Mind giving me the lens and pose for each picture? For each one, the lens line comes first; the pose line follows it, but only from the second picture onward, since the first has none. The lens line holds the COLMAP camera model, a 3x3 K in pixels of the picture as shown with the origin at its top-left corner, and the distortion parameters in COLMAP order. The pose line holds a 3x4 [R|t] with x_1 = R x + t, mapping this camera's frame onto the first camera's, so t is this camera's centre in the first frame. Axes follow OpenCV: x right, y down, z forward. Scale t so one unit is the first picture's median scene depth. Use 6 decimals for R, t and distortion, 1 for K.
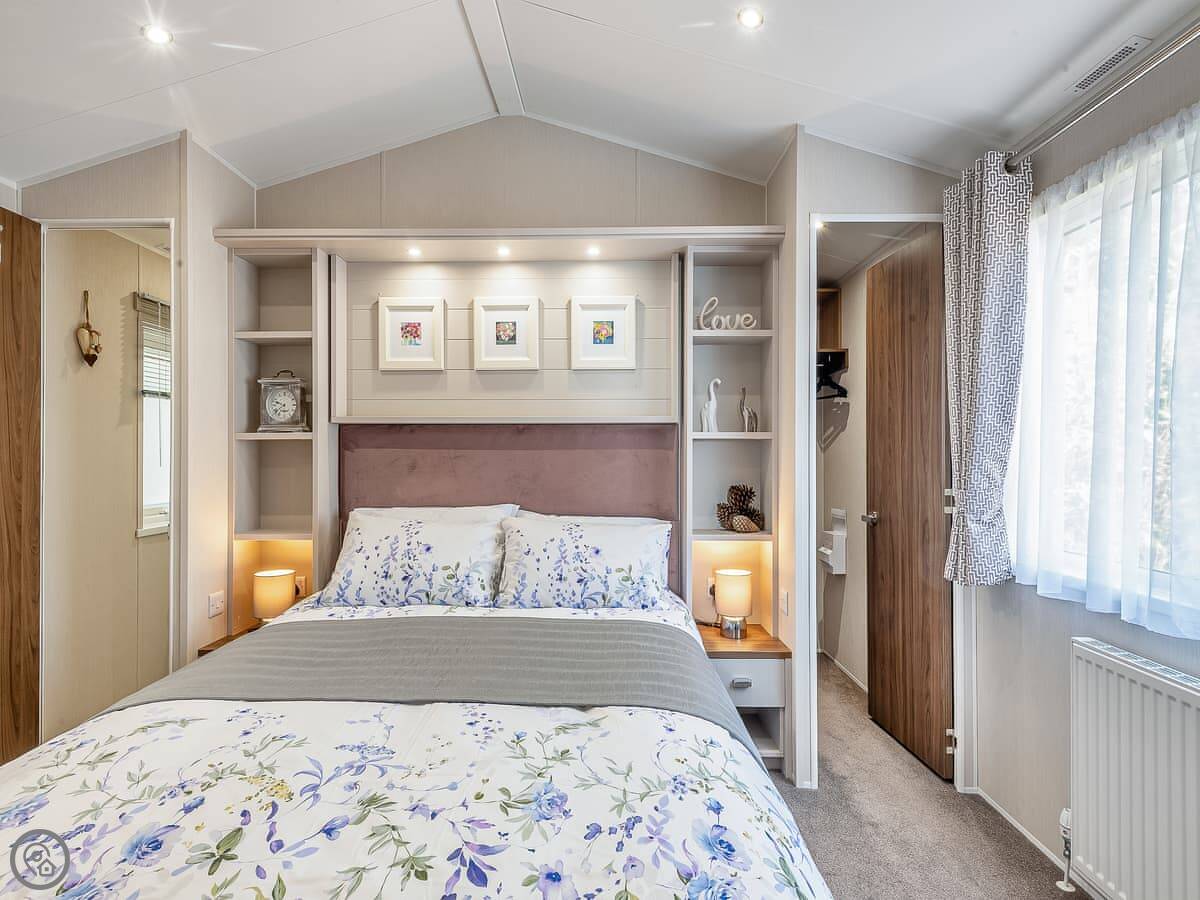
lens RADIAL K [[563.9, 0, 601.2], [0, 563.9, 451.7], [0, 0, 1]] dist [-0.004199, -0.001623]
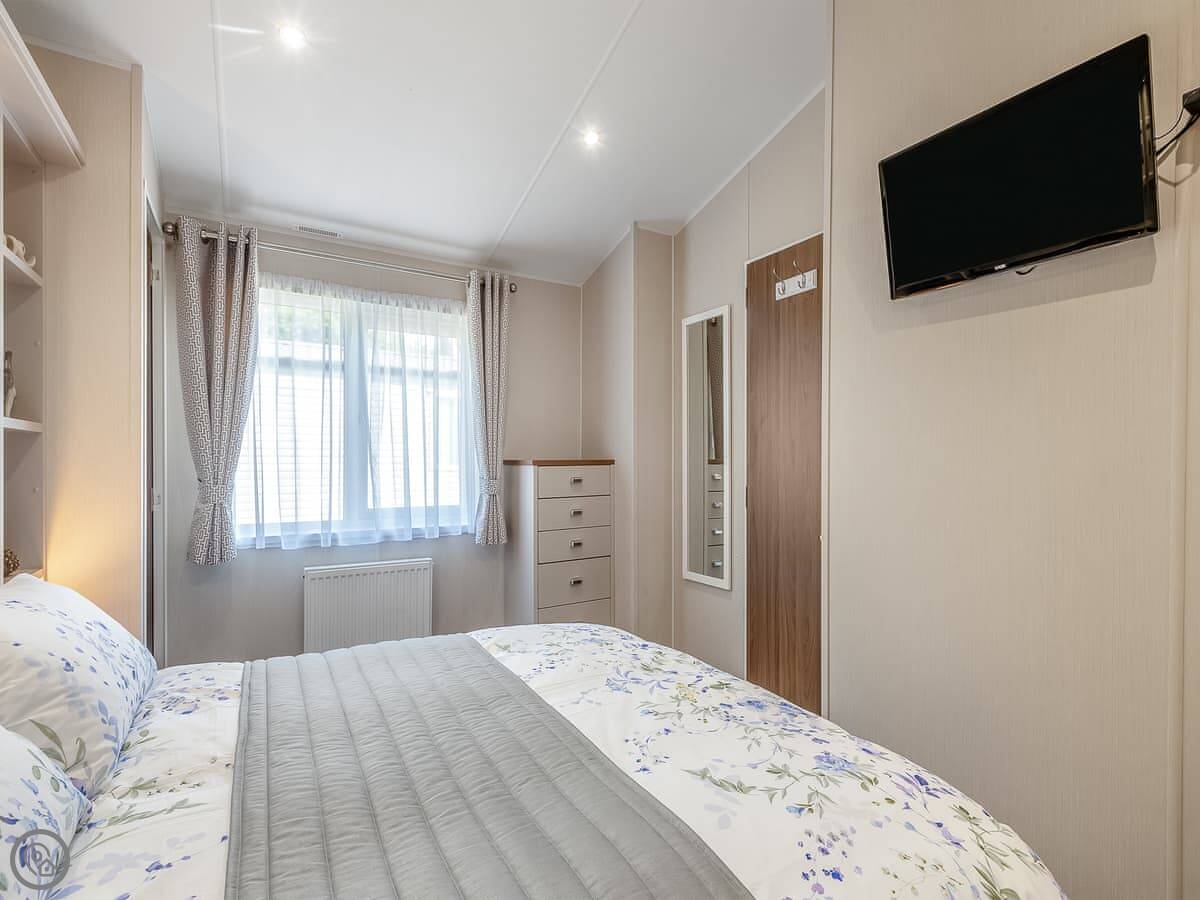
lens RADIAL K [[563.9, 0, 600.8], [0, 563.9, 456.2], [0, 0, 1]] dist [-0.004199, -0.001623]
pose [[-0.525172, -0.002689, 0.850992, -1.609089], [-0.008471, 0.999962, -0.002068, -0.002304], [-0.850954, -0.008295, -0.525175, 1.837576]]
